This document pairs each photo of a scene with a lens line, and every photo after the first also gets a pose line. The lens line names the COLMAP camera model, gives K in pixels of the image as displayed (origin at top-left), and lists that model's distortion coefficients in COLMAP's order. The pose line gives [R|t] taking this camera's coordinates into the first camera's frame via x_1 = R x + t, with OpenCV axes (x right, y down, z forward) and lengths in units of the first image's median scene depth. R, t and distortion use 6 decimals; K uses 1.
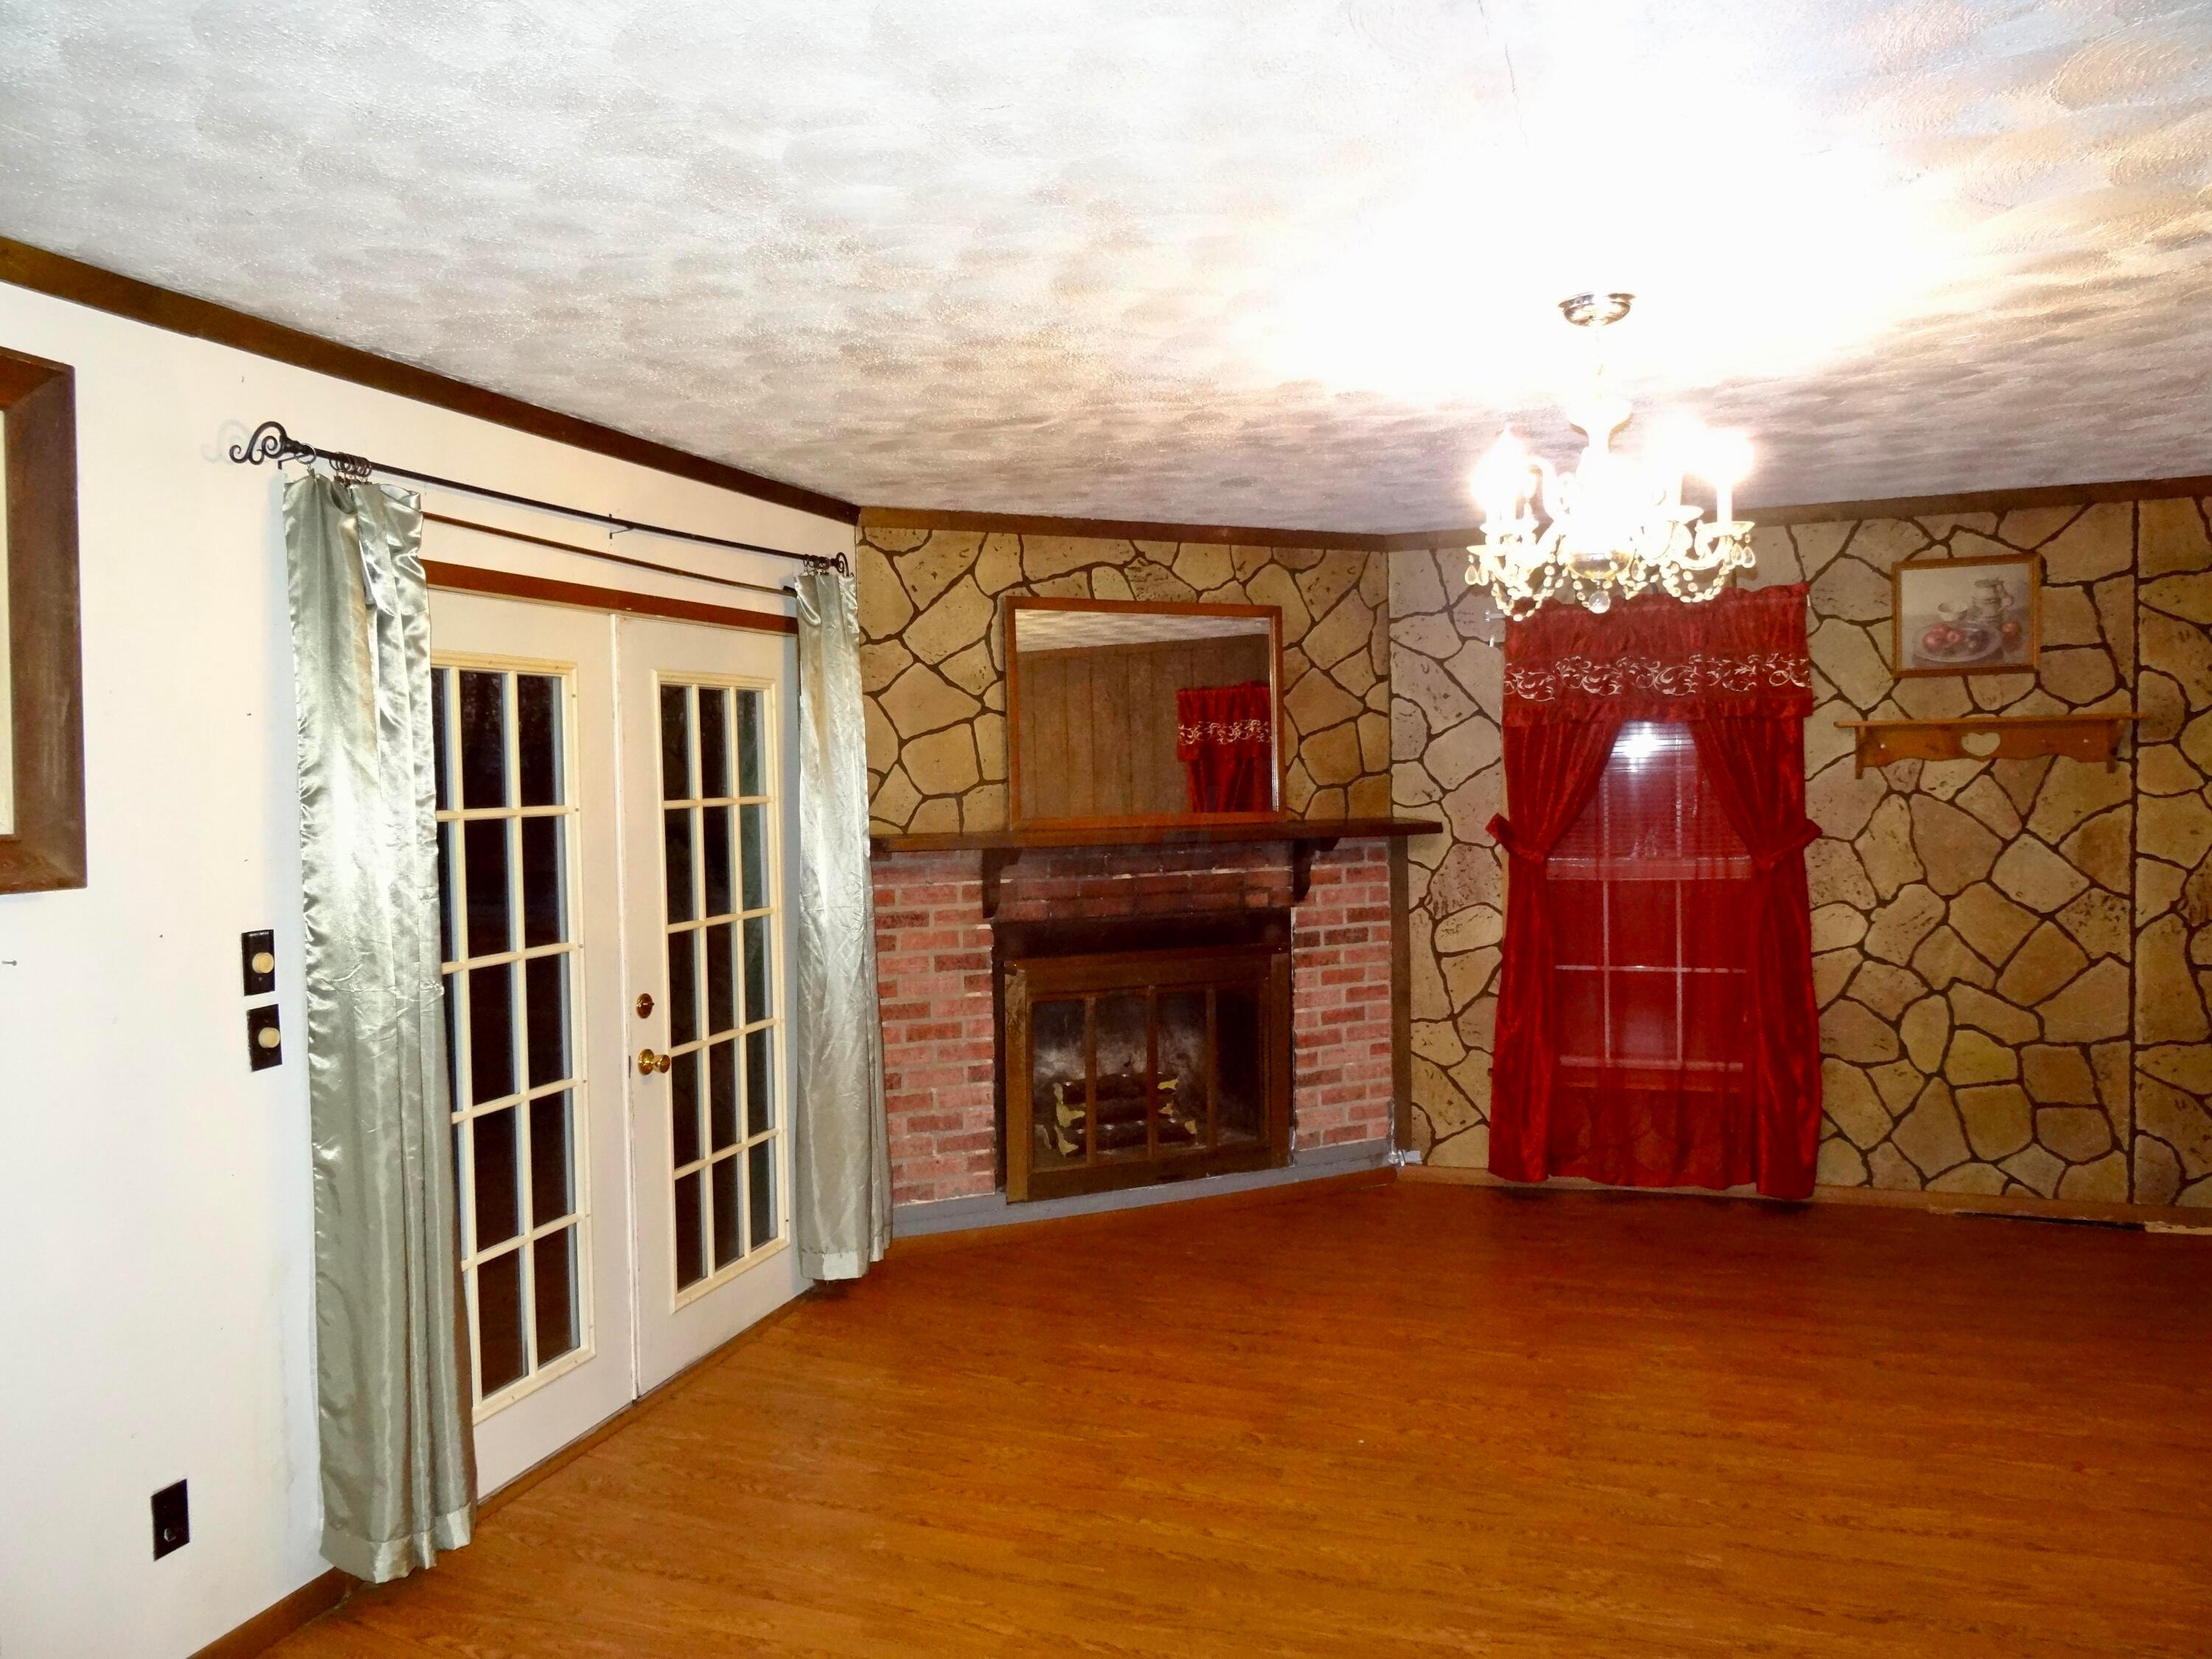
lens RADIAL K [[1591.1, 0, 1106.0], [0, 1591.1, 829.5], [0, 0, 1]] dist [-0.003016, -0.002069]
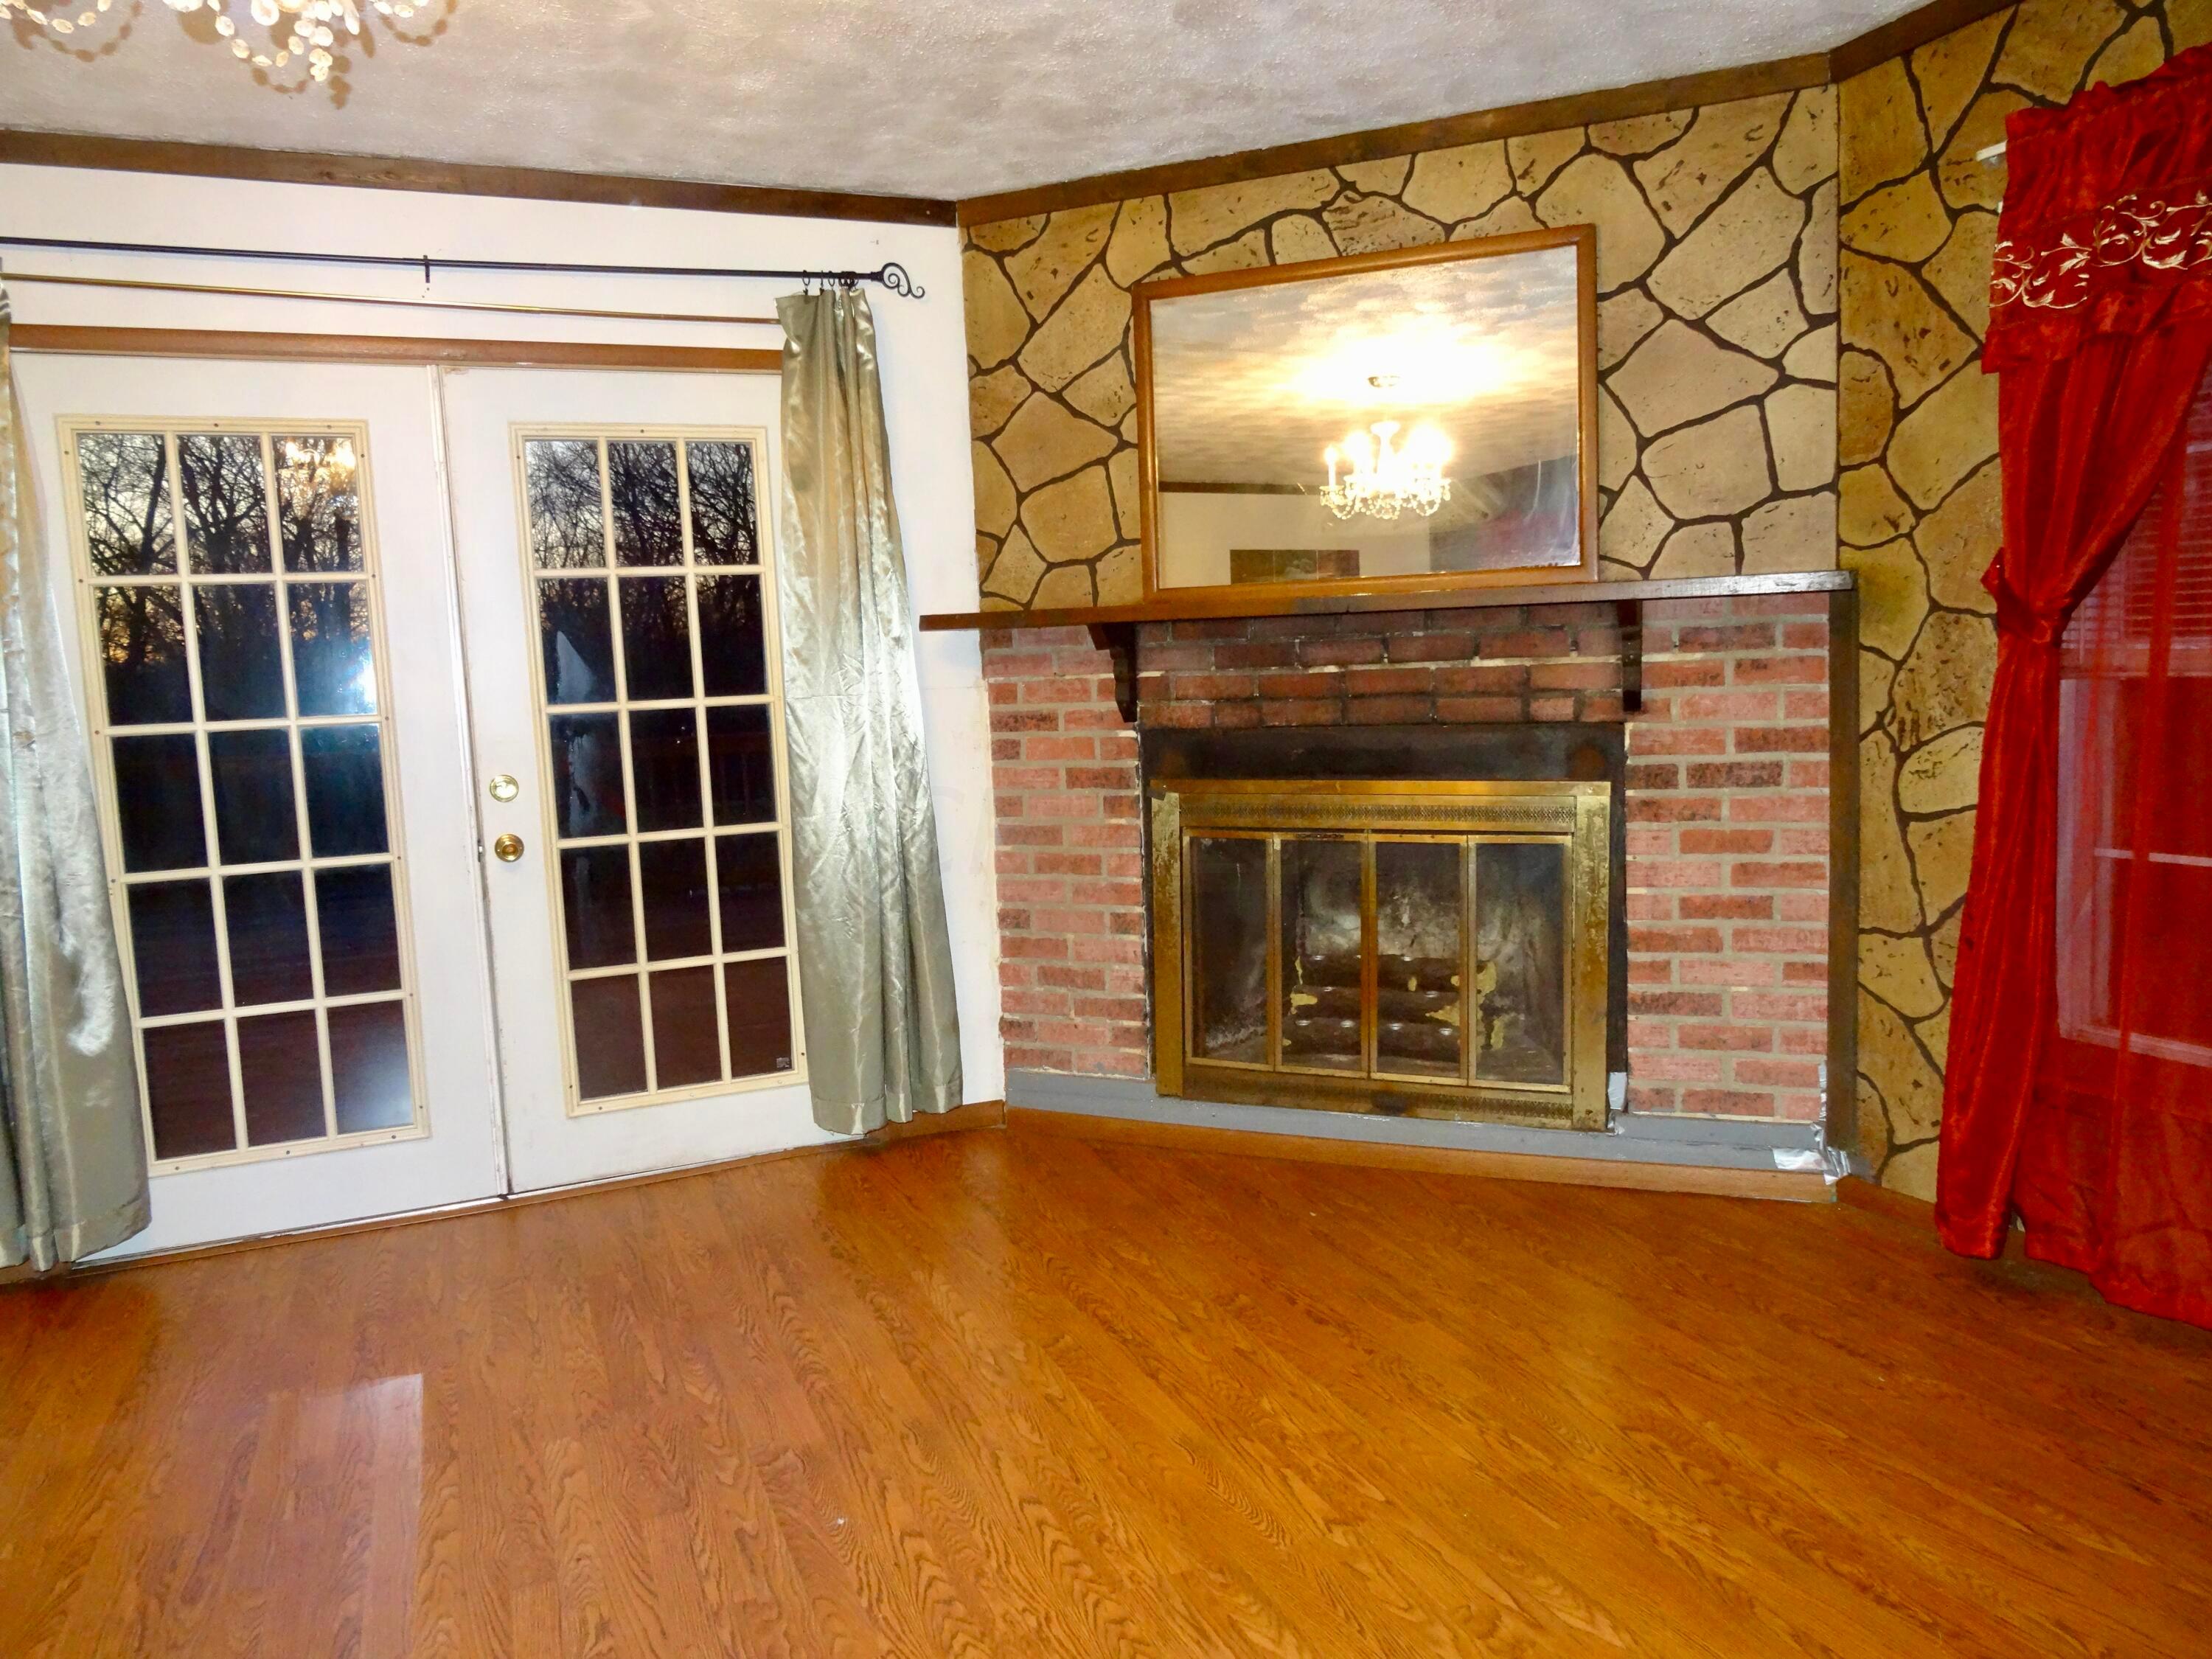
lens RADIAL K [[1591.1, 0, 1106.0], [0, 1591.1, 829.5], [0, 0, 1]] dist [-0.003016, -0.002069]
pose [[0.667687, 0.067210, -0.741402, 0.485541], [-0.000457, 0.995953, 0.089874, 0.038096], [0.744442, -0.059669, 0.665016, 0.479955]]
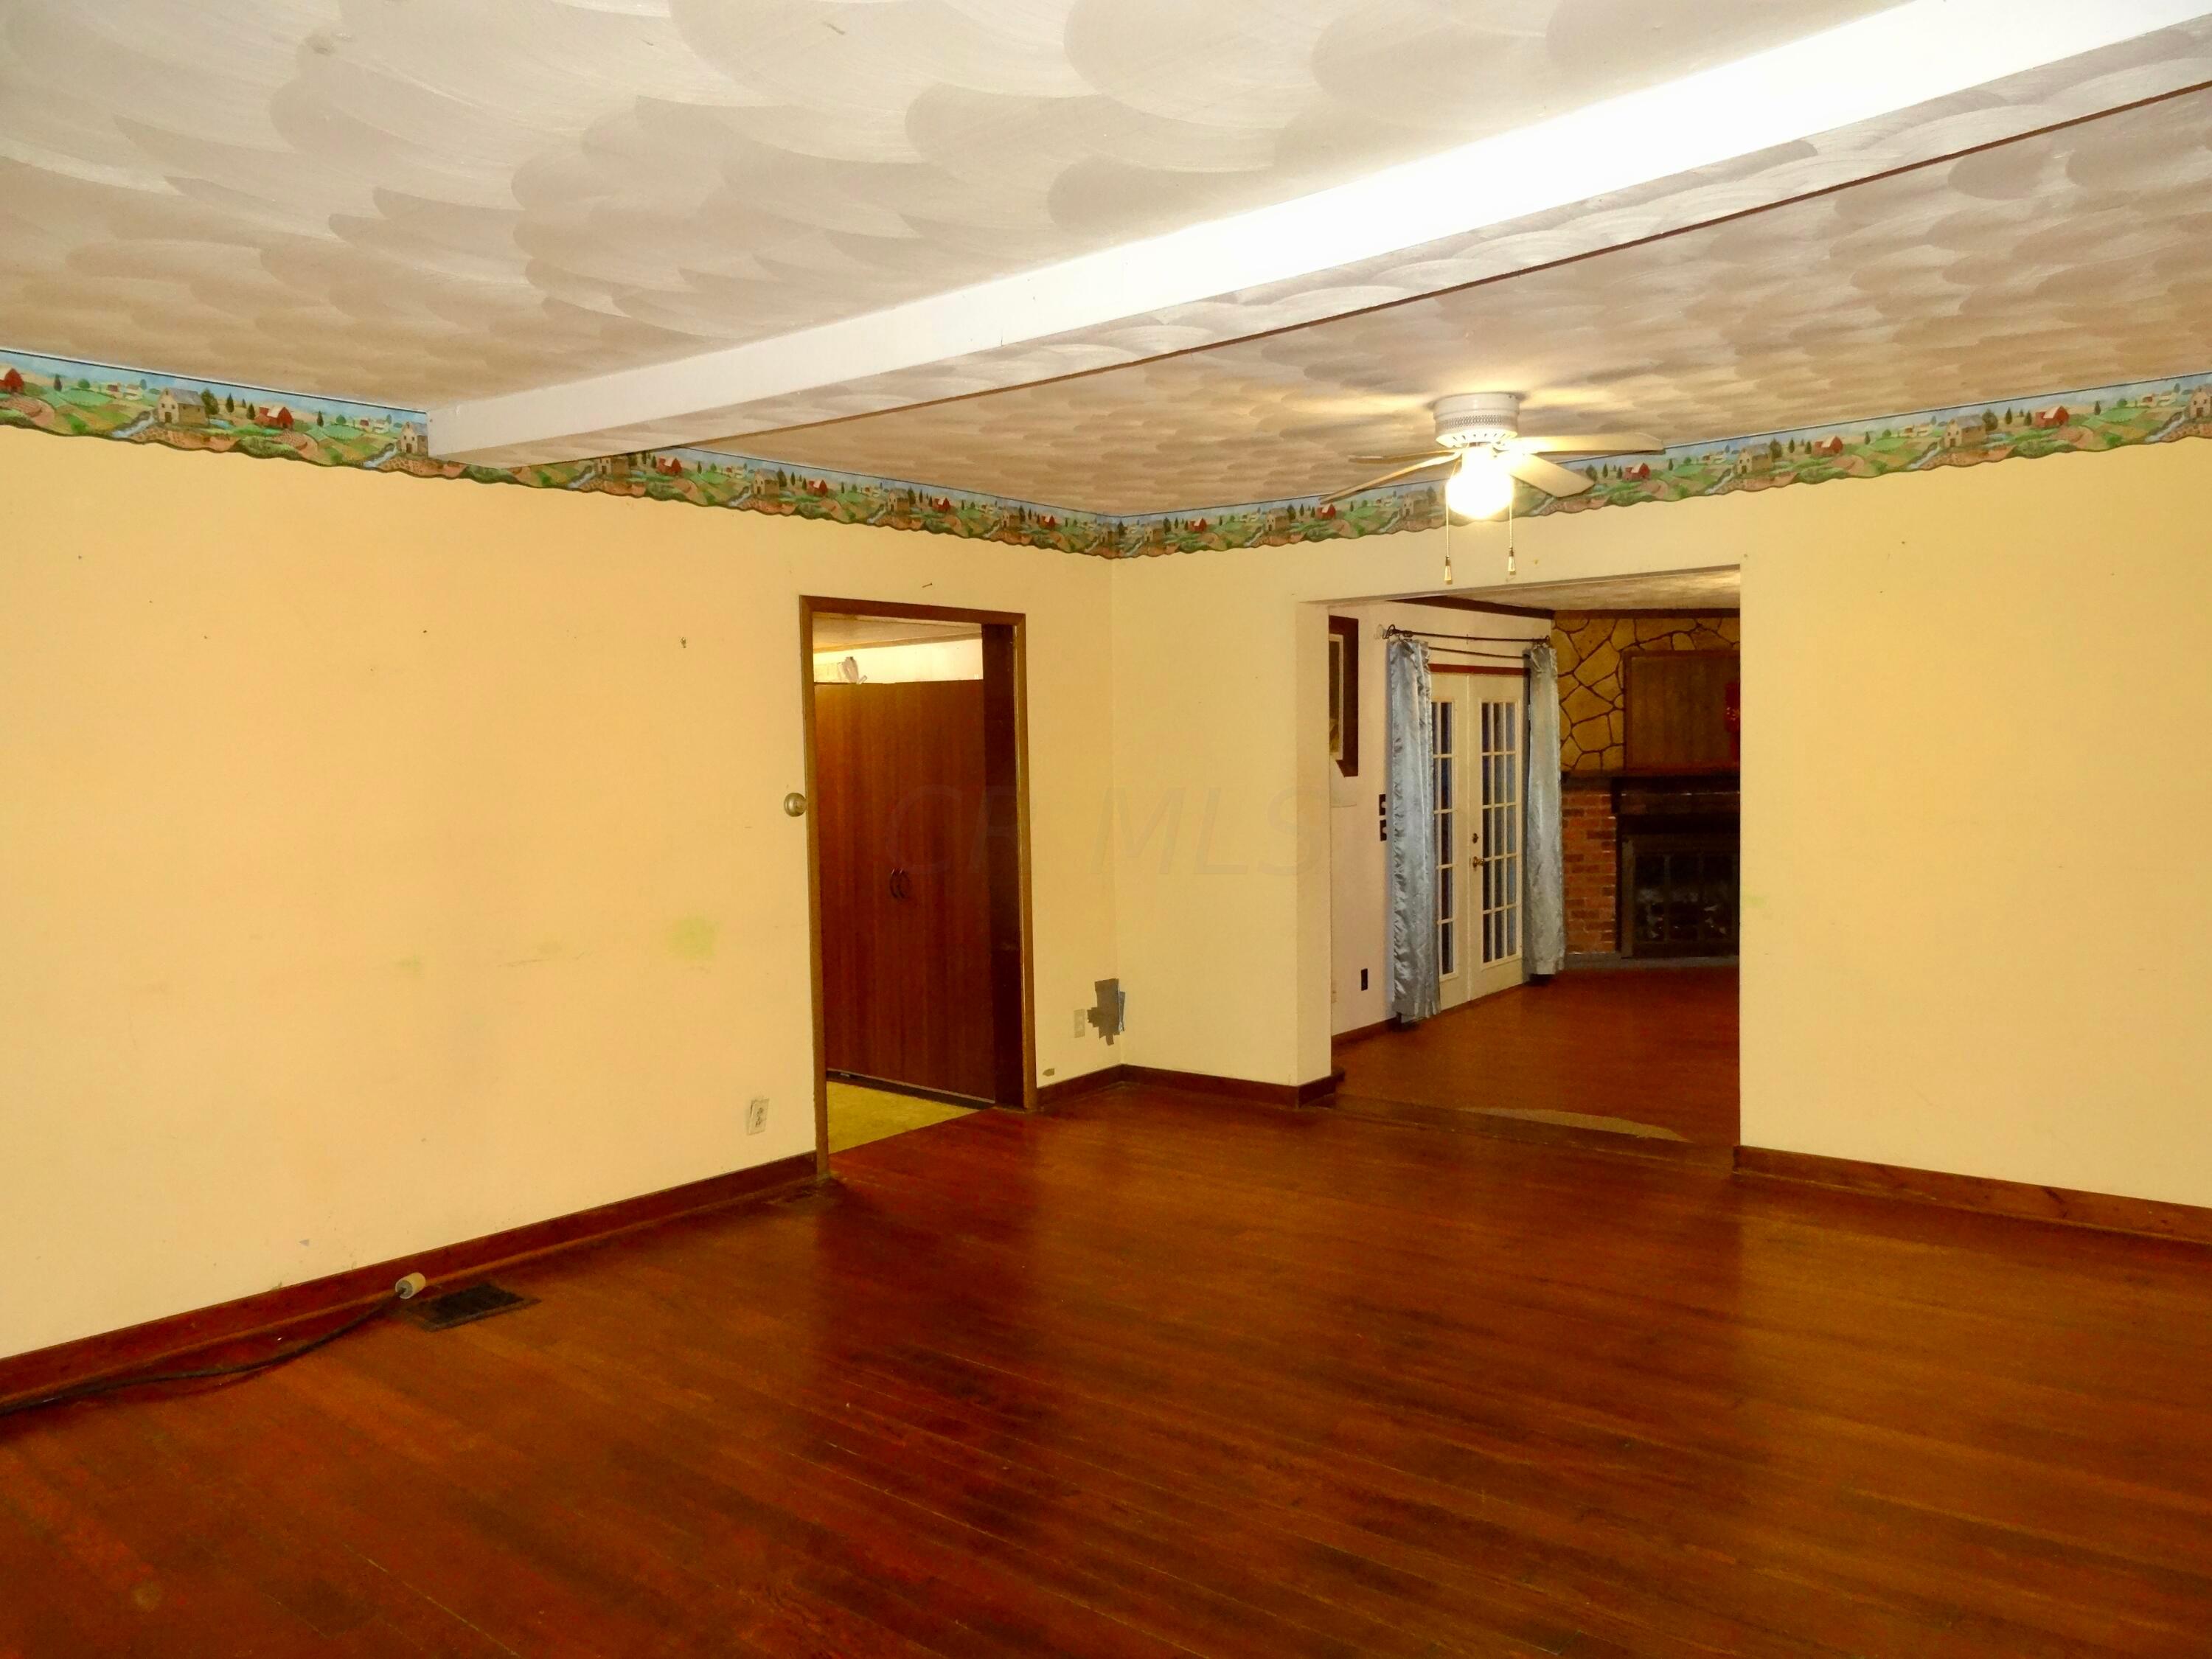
lens RADIAL K [[1591.1, 0, 1106.0], [0, 1591.1, 829.5], [0, 0, 1]] dist [-0.003016, -0.002069]
pose [[0.944645, 0.018641, -0.327566, -0.022748], [-0.010793, 0.999610, 0.025760, 0.031516], [0.327918, -0.020799, 0.944477, -1.080492]]
